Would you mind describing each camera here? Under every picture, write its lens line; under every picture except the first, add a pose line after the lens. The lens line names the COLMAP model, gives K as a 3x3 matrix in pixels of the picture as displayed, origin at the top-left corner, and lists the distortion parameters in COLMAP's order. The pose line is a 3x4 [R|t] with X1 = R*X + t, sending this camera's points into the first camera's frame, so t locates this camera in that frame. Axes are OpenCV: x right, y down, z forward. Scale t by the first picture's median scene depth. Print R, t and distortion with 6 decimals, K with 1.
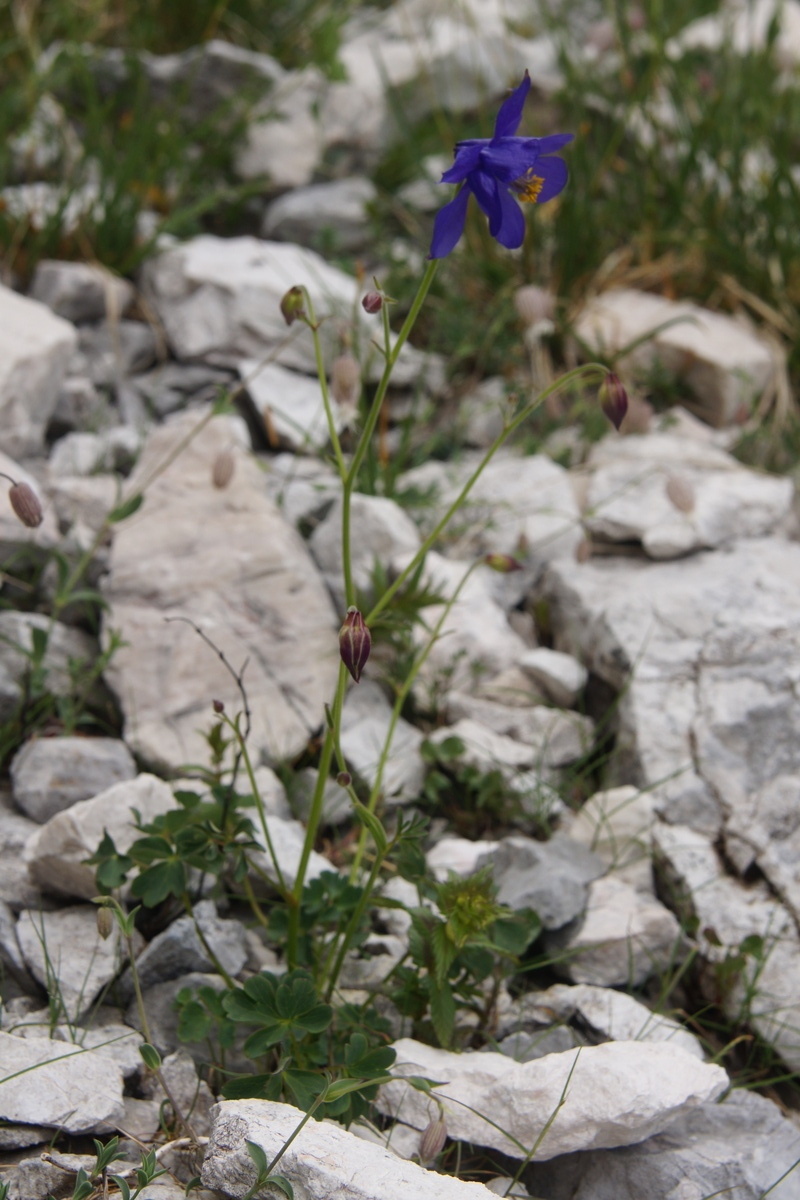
lens RADIAL K [[2867.8, 0, 399.2], [0, 2867.8, 600.8], [0, 0, 1]] dist [0.119601, 0.000000]
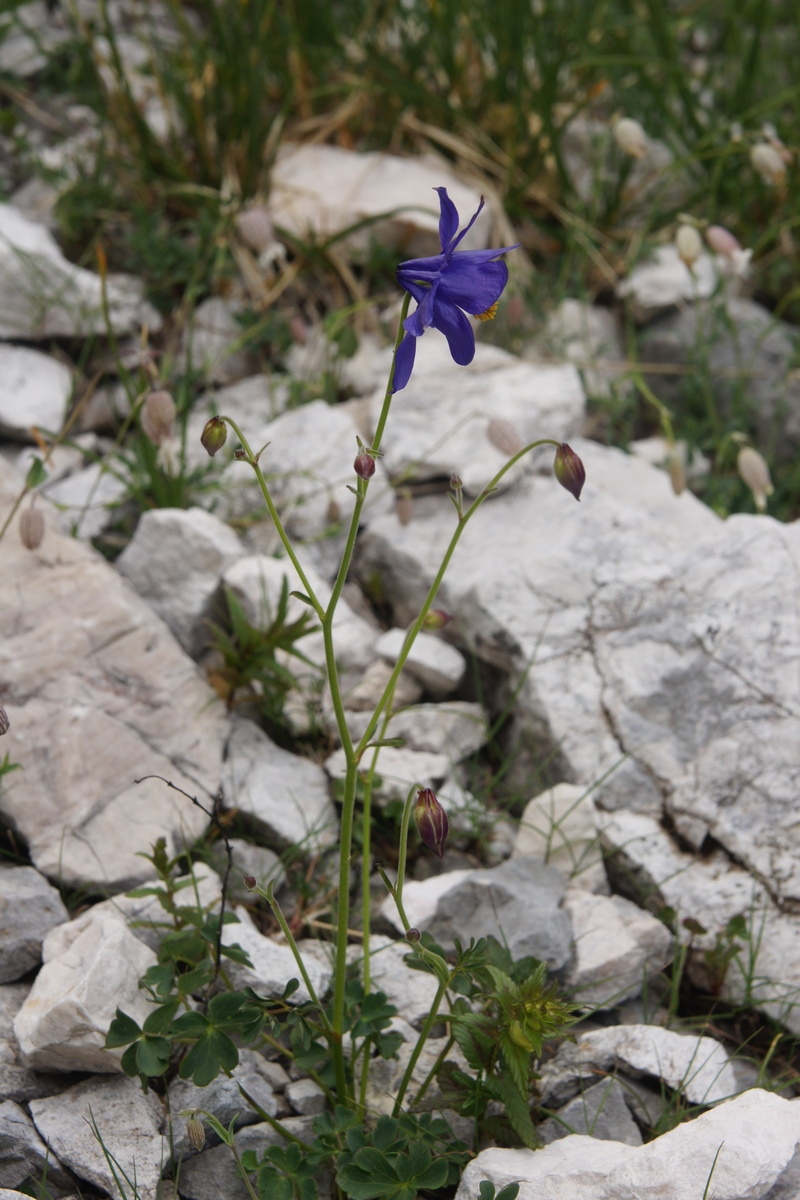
lens RADIAL K [[3532.0, 0, 400.7], [0, 3532.0, 598.9], [0, 0, 1]] dist [0.202736, 0.000000]
pose [[0.947432, -0.231529, 0.220833, -0.217597], [0.191275, 0.963136, 0.189165, -0.228648], [-0.256489, -0.136981, 0.956791, -0.107589]]
